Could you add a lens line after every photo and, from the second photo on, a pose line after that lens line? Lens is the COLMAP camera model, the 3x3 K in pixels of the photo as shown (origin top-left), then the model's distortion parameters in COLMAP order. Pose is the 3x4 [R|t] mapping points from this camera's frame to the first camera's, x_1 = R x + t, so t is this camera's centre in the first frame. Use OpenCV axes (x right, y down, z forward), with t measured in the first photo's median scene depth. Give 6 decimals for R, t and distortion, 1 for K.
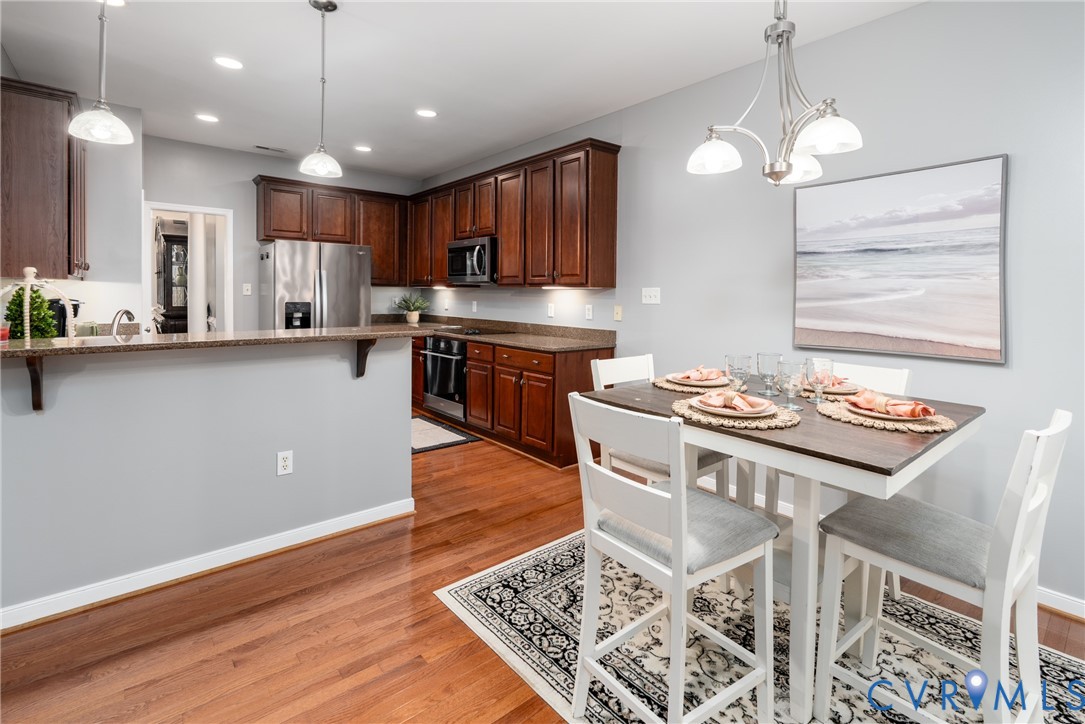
lens RADIAL K [[504.8, 0, 542.5], [0, 504.8, 362.0], [0, 0, 1]] dist [0.000333, 0.000068]
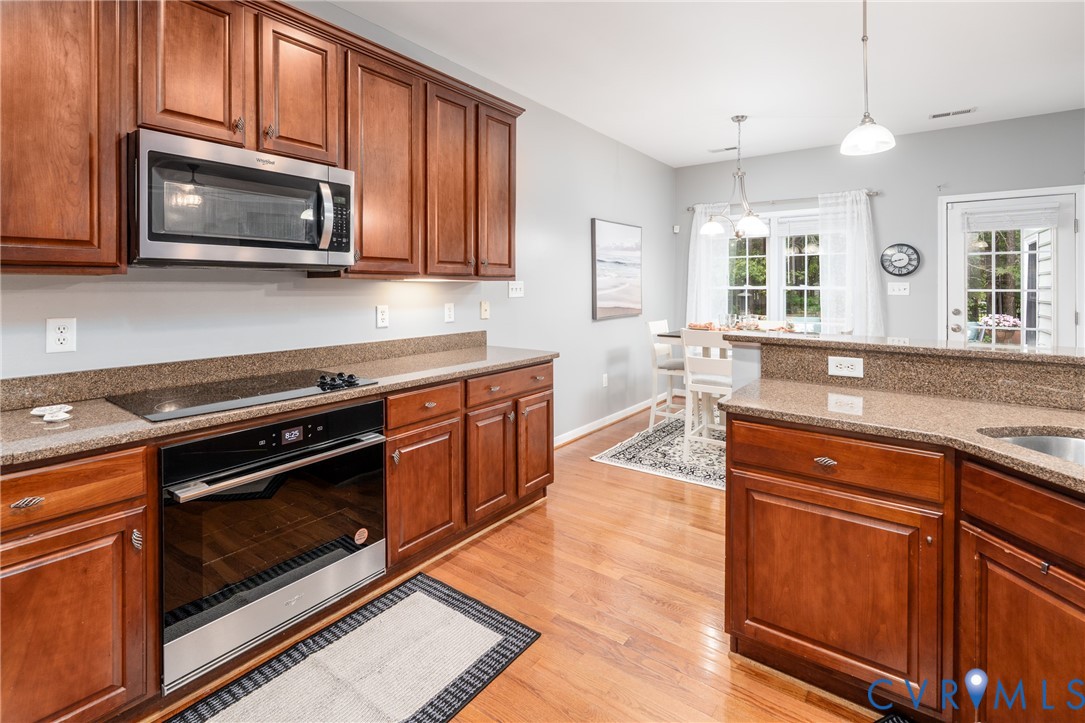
lens RADIAL K [[504.2, 0, 542.5], [0, 504.2, 337.2], [0, 0, 1]] dist [-0.000063, -0.000006]
pose [[-0.232714, -0.105421, 0.966815, -0.756696], [0.133207, 0.981284, 0.139061, -0.167325], [-0.963380, 0.161148, -0.214316, 1.163180]]
